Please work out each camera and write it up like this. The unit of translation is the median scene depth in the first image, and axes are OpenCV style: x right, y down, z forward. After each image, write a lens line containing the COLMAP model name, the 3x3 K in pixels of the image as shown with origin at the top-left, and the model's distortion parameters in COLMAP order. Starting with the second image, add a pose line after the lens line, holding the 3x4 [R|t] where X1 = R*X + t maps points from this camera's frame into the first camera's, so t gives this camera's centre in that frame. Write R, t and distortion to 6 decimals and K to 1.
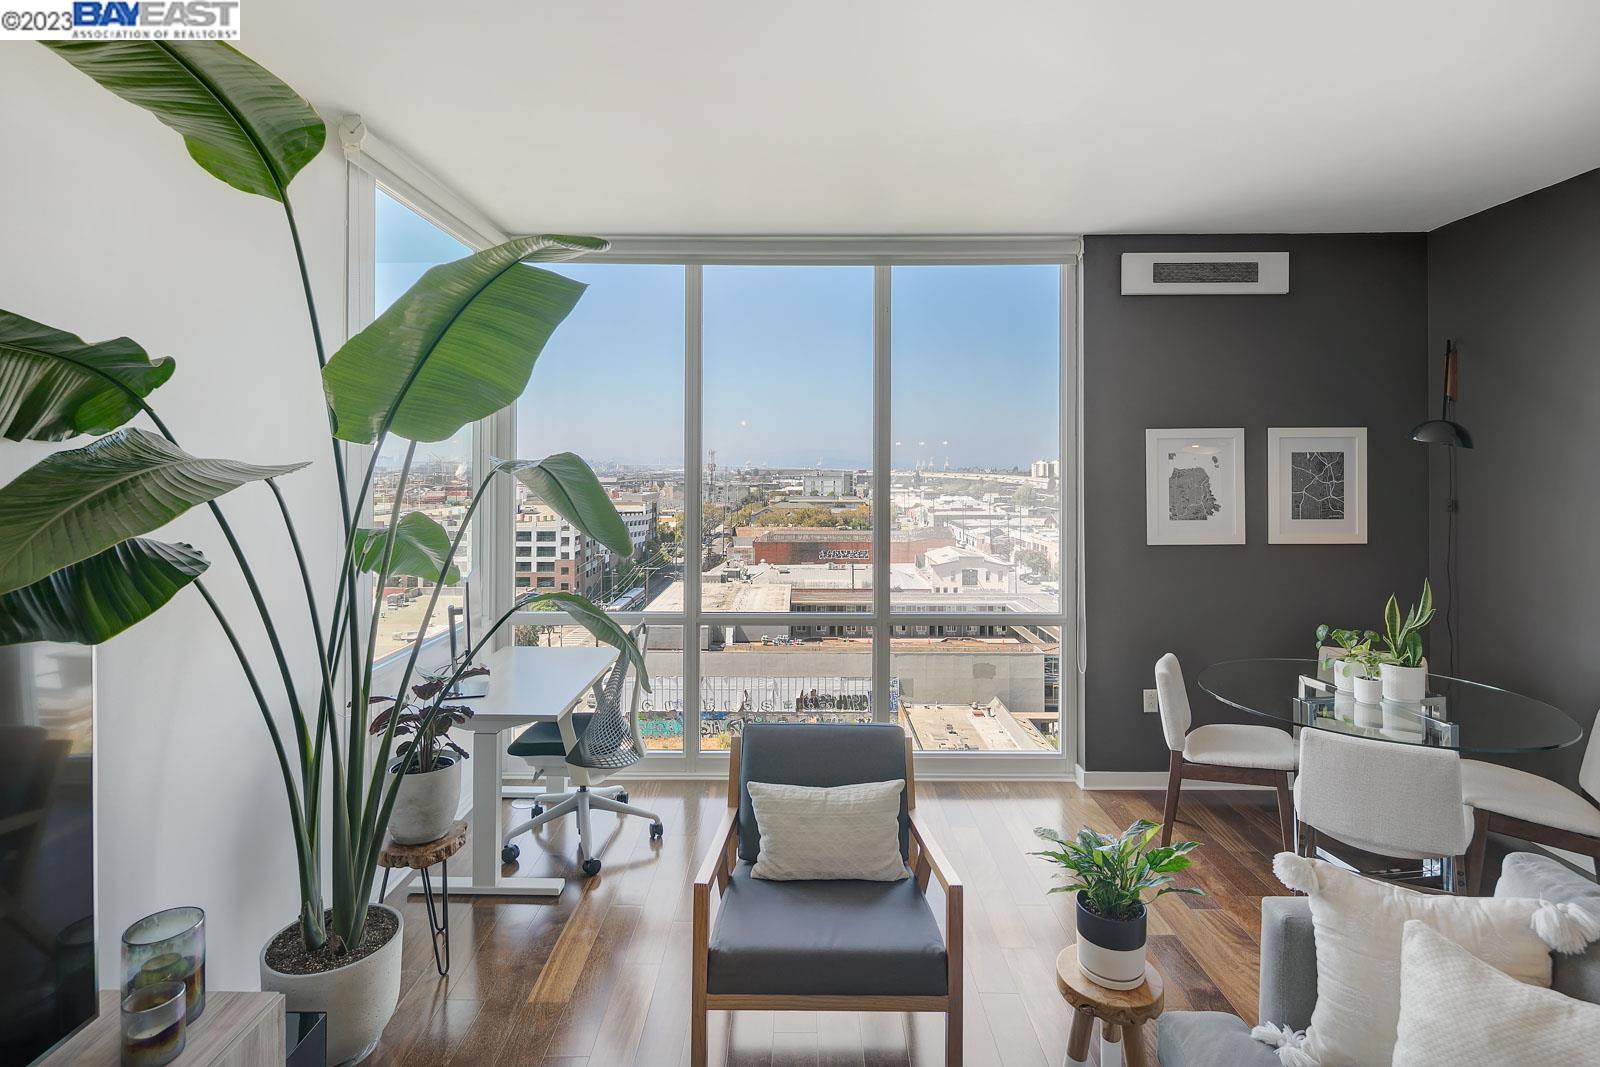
lens RADIAL K [[791.0, 0, 798.6], [0, 791.0, 457.4], [0, 0, 1]] dist [0.001277, -0.004725]
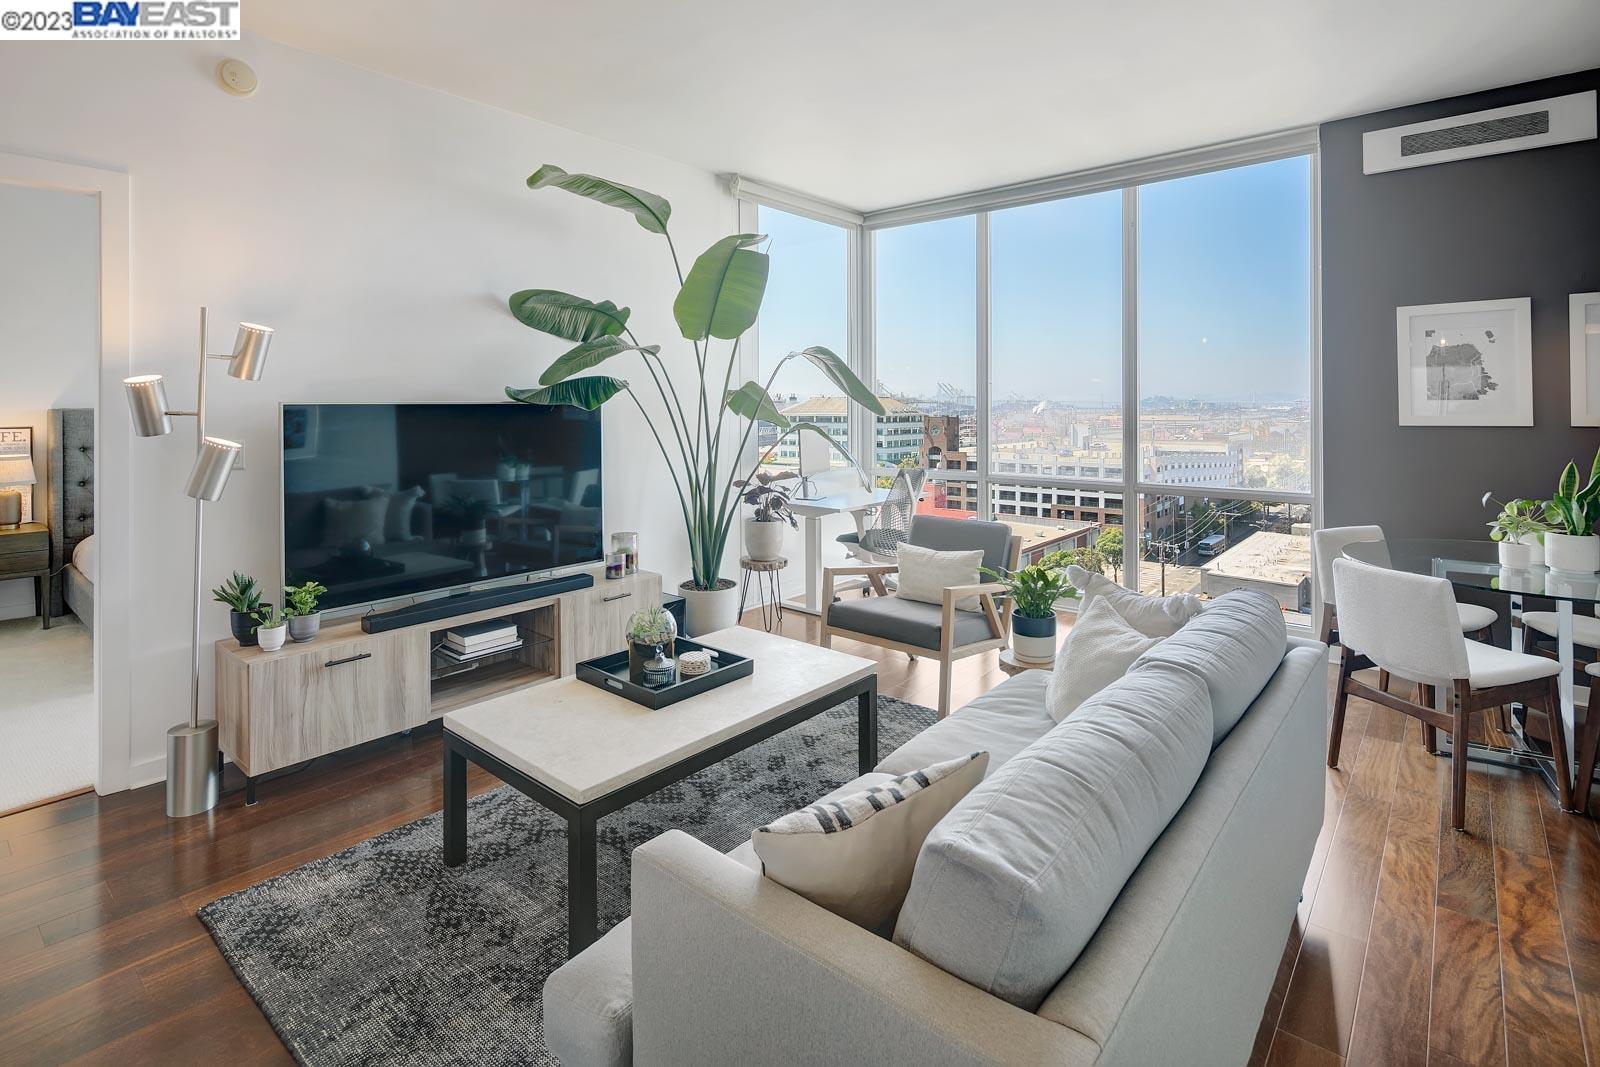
lens RADIAL K [[791.0, 0, 793.0], [0, 791.0, 400.8], [0, 0, 1]] dist [0.001277, -0.004725]
pose [[0.764554, -0.006654, -0.644526, 0.495195], [0.011755, 0.999924, 0.003622, 0.067452], [0.644453, -0.010346, 0.764574, -0.232065]]
